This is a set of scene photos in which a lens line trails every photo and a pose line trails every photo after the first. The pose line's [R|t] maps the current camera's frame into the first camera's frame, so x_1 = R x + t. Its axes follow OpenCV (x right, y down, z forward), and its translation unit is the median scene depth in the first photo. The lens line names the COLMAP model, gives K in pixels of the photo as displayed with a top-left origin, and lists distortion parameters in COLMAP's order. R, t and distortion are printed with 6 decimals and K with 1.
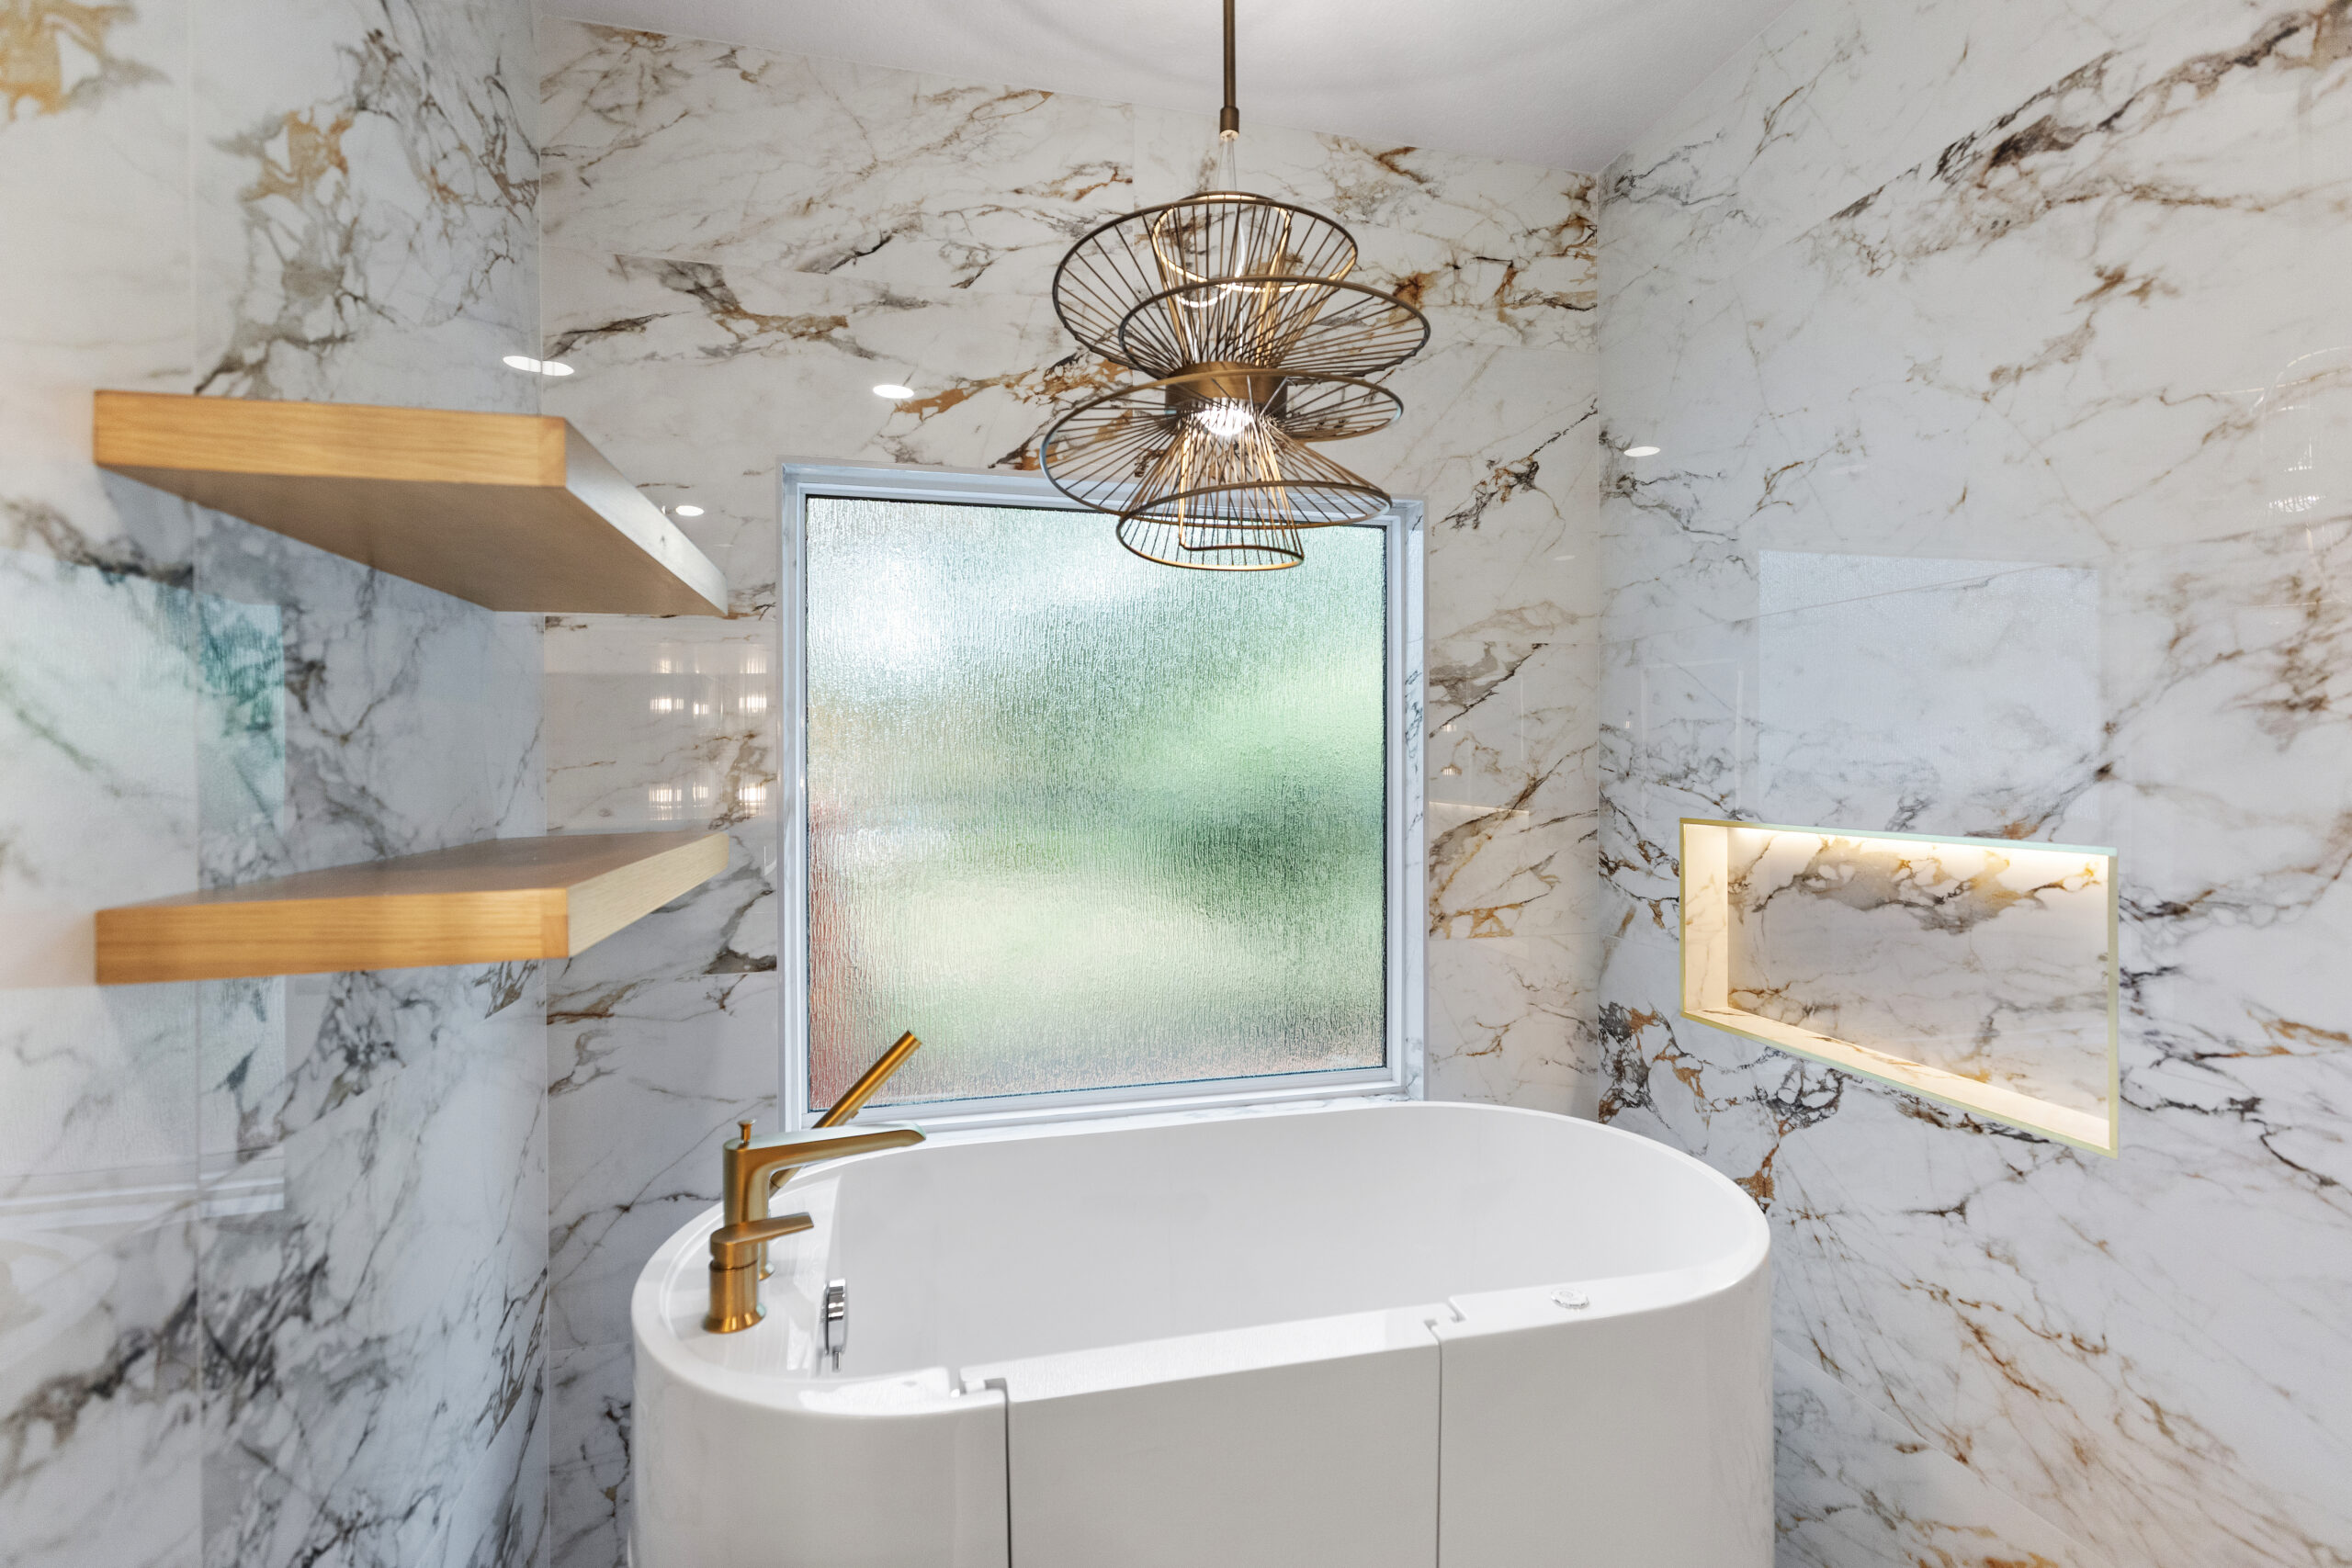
lens RADIAL K [[1053.3, 0, 1172.7], [0, 1053.3, 762.4], [0, 0, 1]] dist [0.003298, -0.000691]
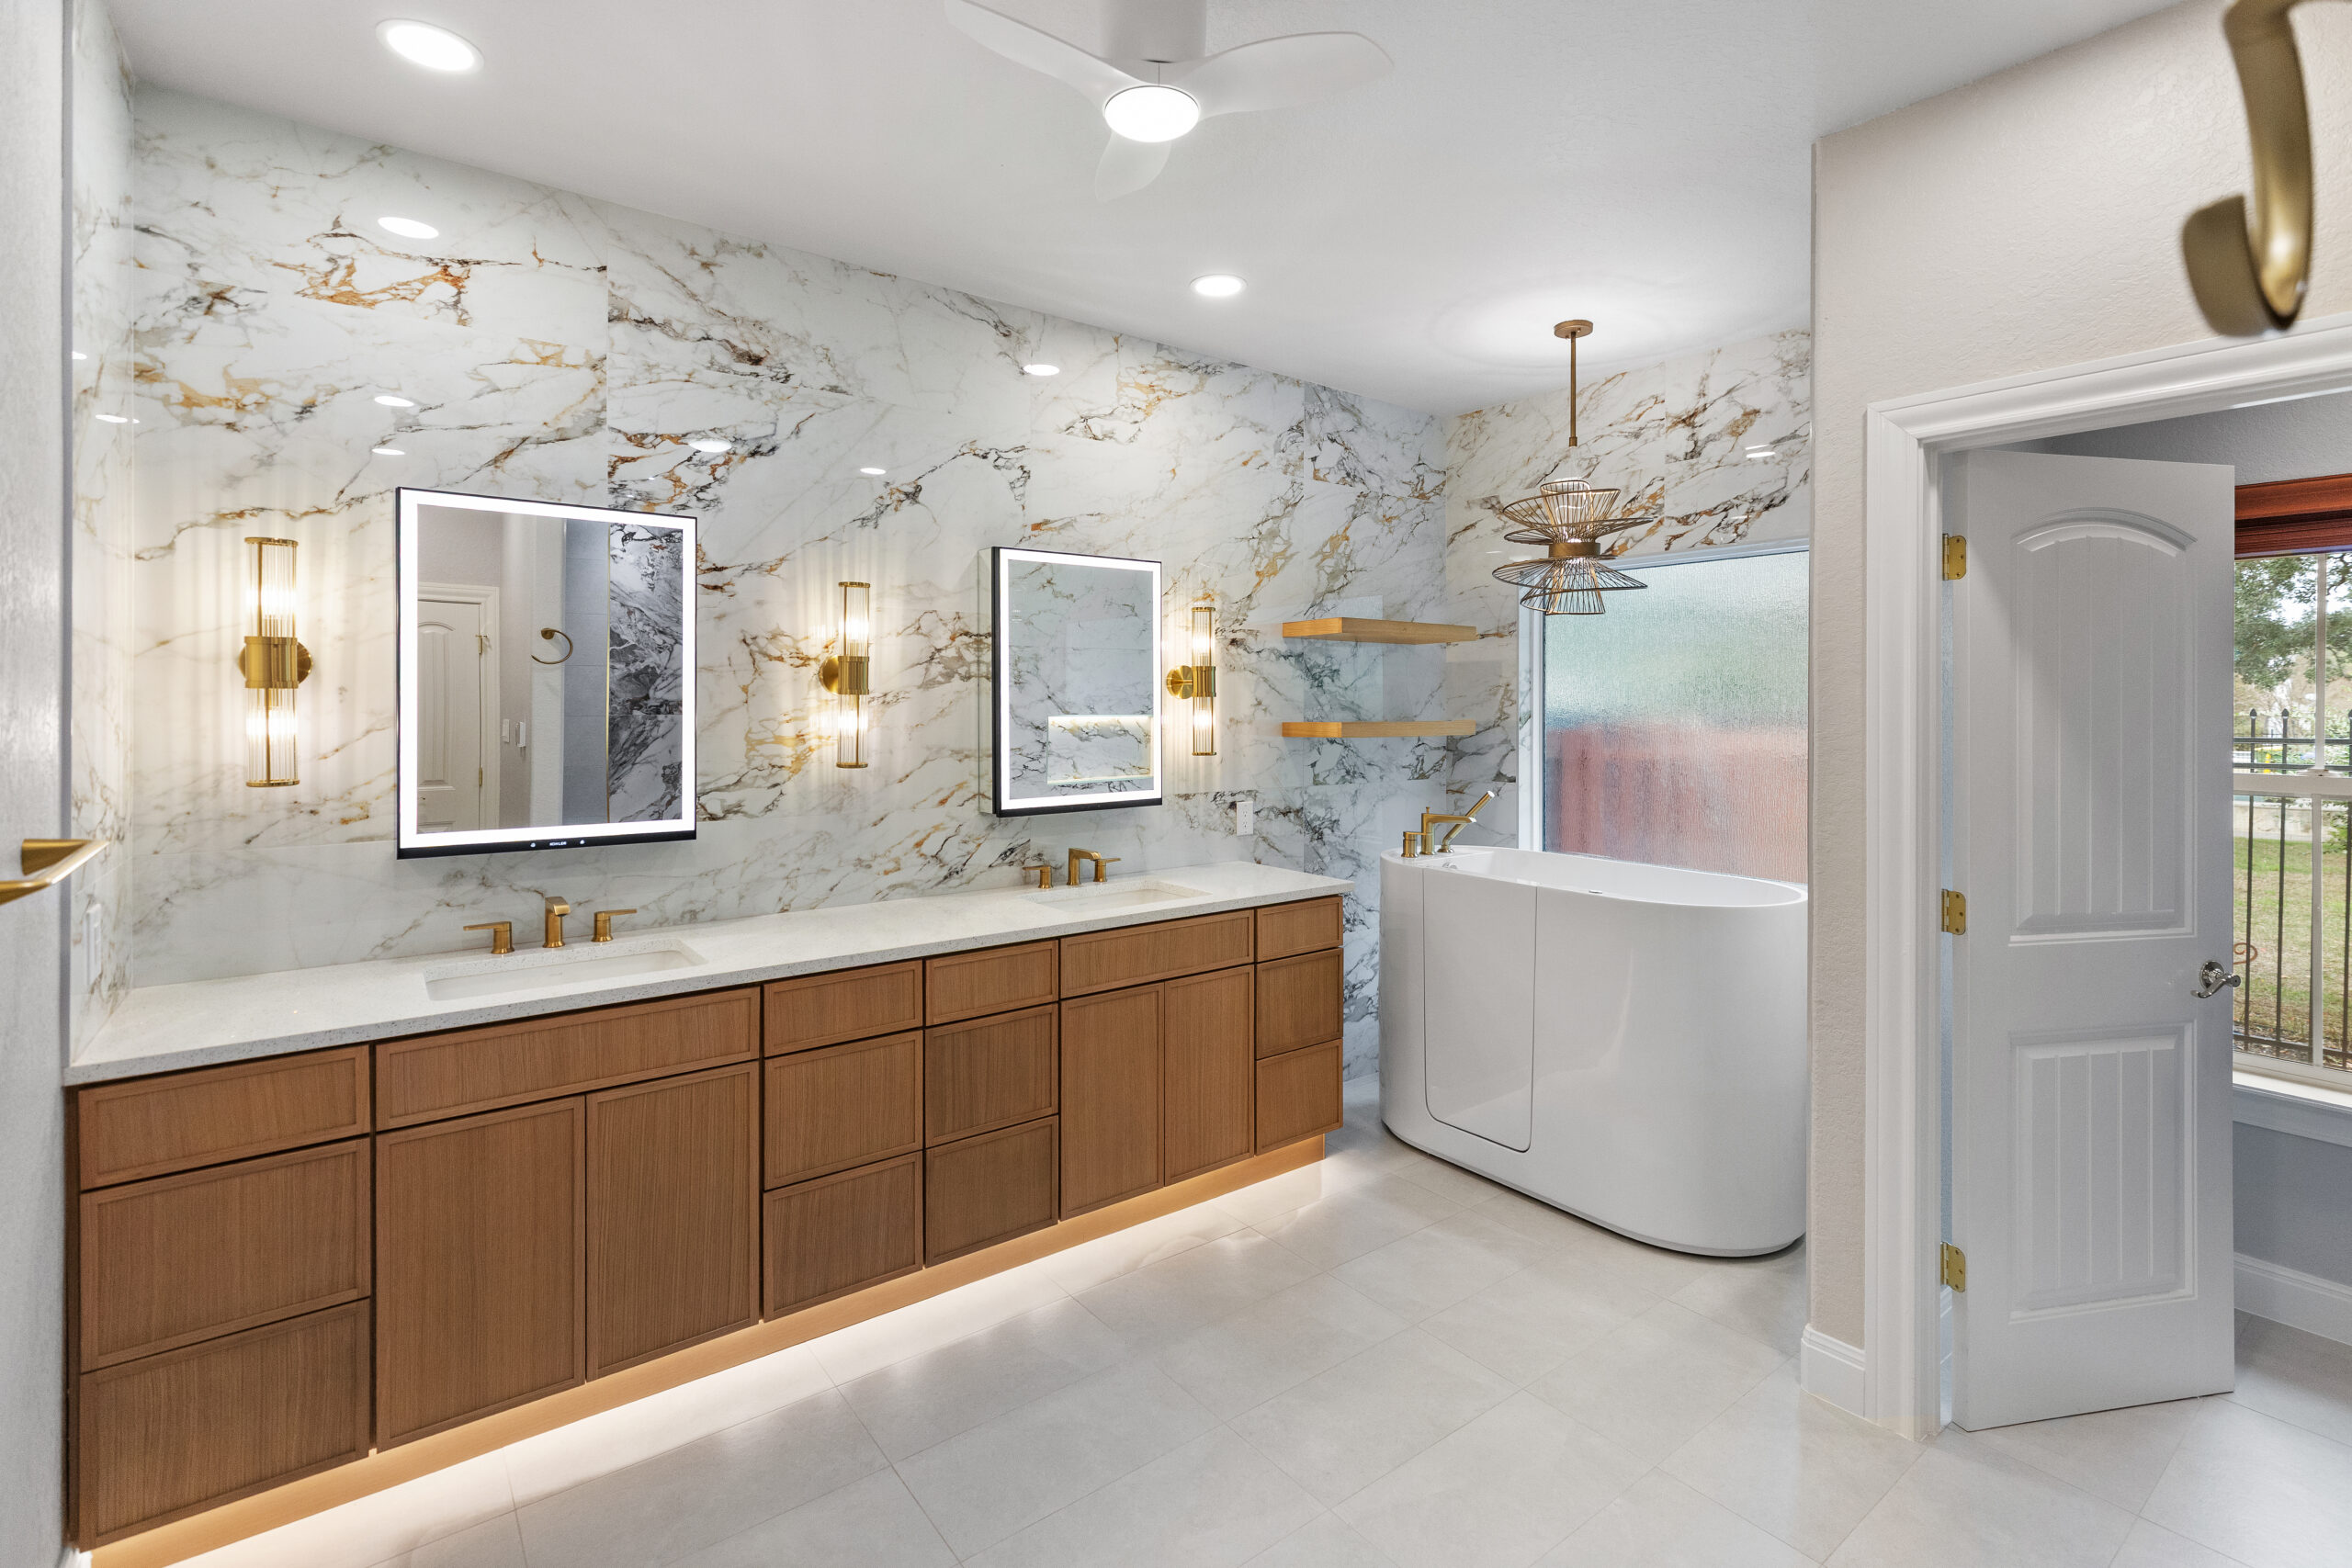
lens RADIAL K [[1053.3, 0, 1167.7], [0, 1053.3, 704.7], [0, 0, 1]] dist [0.003298, -0.000691]
pose [[0.392341, 0.005513, -0.919803, 1.576211], [-0.005345, 0.999979, 0.003713, 0.015747], [0.919804, 0.003459, 0.392362, -0.697148]]
